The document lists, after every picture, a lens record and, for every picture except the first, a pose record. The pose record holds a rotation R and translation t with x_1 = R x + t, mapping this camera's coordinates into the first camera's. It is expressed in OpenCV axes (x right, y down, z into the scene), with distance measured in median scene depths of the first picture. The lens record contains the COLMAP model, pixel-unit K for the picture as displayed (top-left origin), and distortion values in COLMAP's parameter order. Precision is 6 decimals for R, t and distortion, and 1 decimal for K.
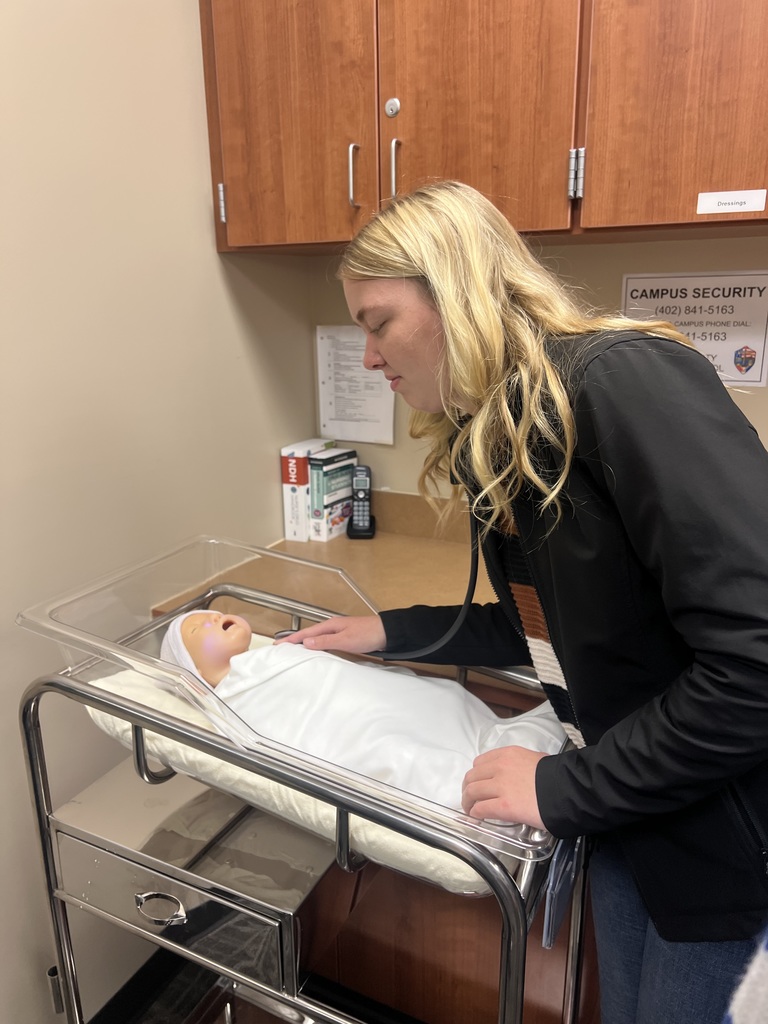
lens RADIAL K [[764.5, 0, 367.2], [0, 764.5, 515.1], [0, 0, 1]] dist [0.066528, -0.078320]
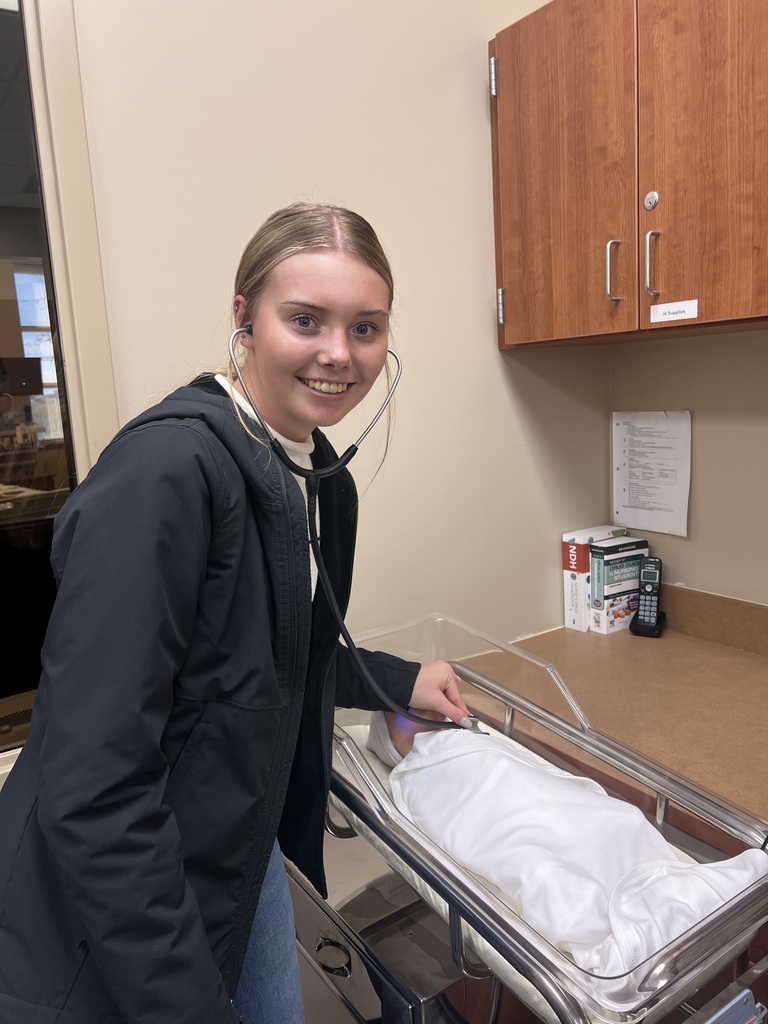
lens RADIAL K [[764.5, 0, 367.2], [0, 764.5, 515.1], [0, 0, 1]] dist [0.066528, -0.078320]
pose [[0.869949, 0.047262, -0.490872, 0.154704], [-0.091532, 0.993576, -0.066554, -0.022091], [0.484573, 0.102829, 0.868686, 0.008933]]
